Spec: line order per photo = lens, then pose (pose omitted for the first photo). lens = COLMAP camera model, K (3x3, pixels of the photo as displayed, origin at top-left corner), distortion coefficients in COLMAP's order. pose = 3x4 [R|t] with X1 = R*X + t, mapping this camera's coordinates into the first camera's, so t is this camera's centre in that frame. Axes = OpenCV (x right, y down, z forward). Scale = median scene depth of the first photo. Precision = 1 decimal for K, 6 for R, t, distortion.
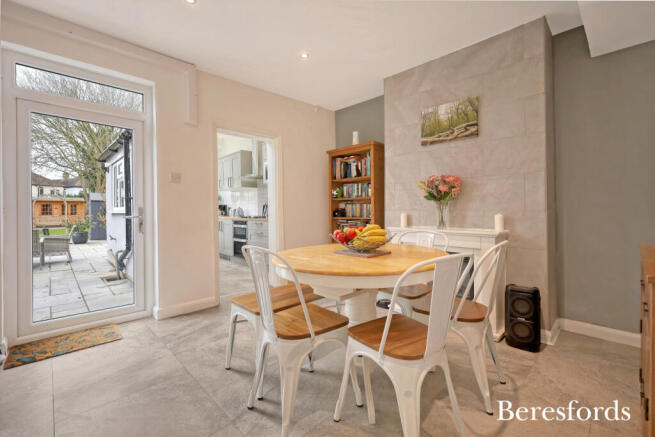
lens RADIAL K [[288.3, 0, 329.3], [0, 288.3, 214.3], [0, 0, 1]] dist [-0.003349, -0.000200]
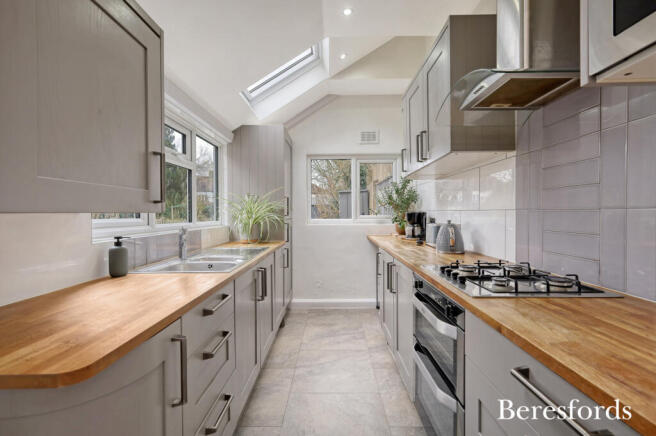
lens RADIAL K [[288.8, 0, 329.1], [0, 288.8, 216.4], [0, 0, 1]] dist [-0.003349, -0.000200]
pose [[0.713668, 0.013747, -0.700349, -0.166050], [-0.009052, 0.999905, 0.010403, -0.030998], [0.700426, -0.001085, 0.713724, 0.617014]]
